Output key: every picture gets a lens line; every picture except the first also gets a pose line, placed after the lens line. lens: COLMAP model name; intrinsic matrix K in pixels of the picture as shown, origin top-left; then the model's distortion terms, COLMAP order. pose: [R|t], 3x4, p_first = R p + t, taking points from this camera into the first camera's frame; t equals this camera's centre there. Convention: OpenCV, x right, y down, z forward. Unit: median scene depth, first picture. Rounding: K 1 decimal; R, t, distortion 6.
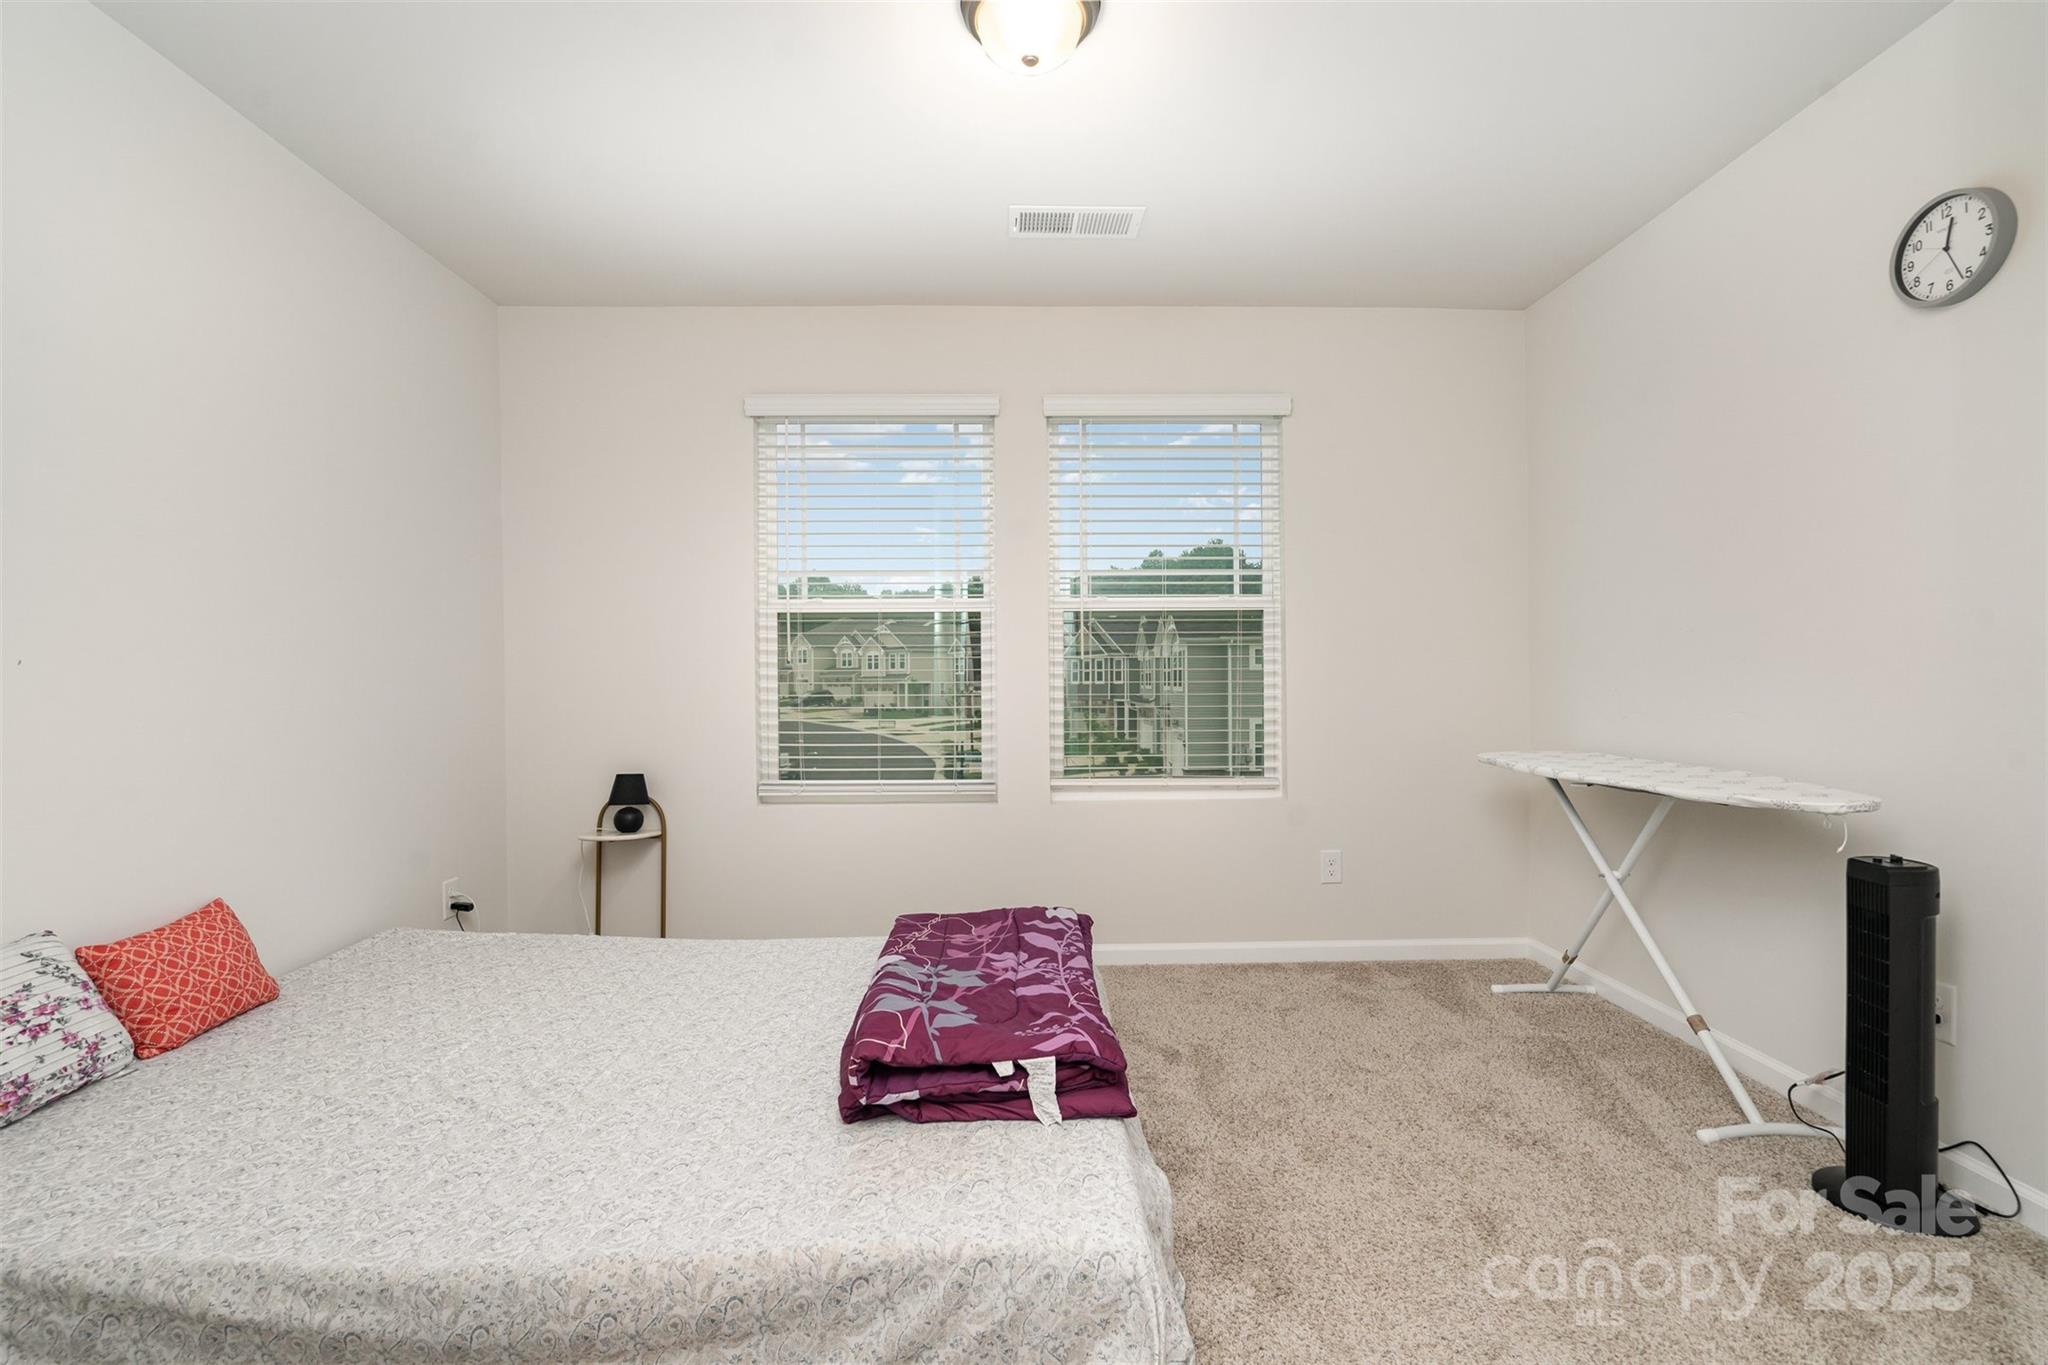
lens RADIAL K [[925.3, 0, 1027.8], [0, 925.3, 686.5], [0, 0, 1]] dist [-0.003350, 0.000435]
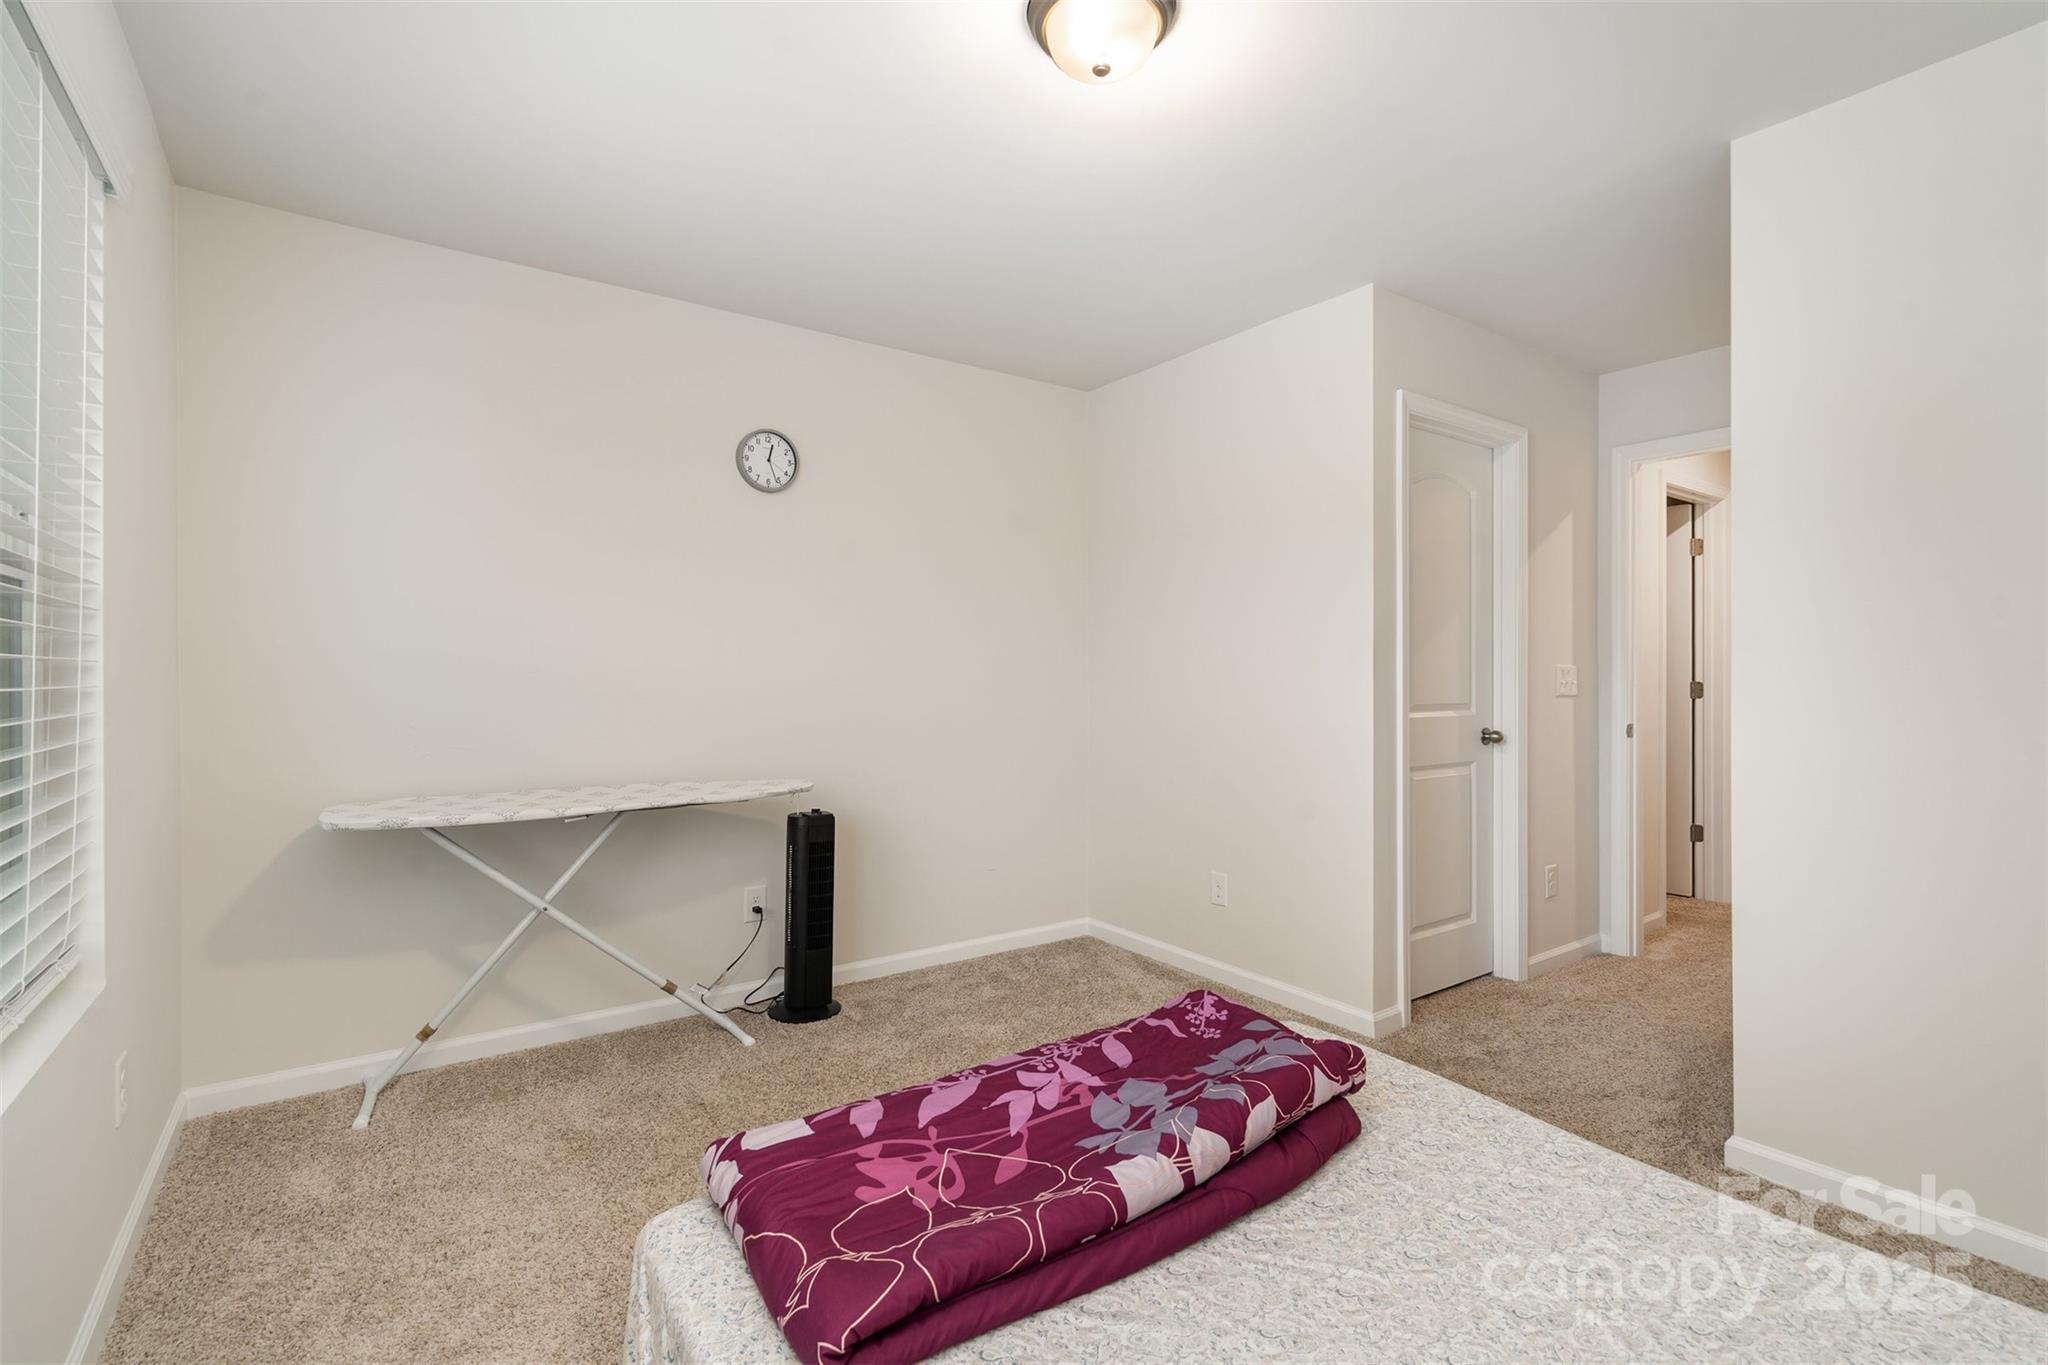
lens RADIAL K [[925.3, 0, 1027.8], [0, 925.3, 686.5], [0, 0, 1]] dist [-0.003350, 0.000435]
pose [[-0.564681, 0.008975, 0.825260, -0.693182], [0.015364, 0.999882, -0.000361, -0.040780], [-0.825166, 0.012475, -0.564753, 1.549540]]
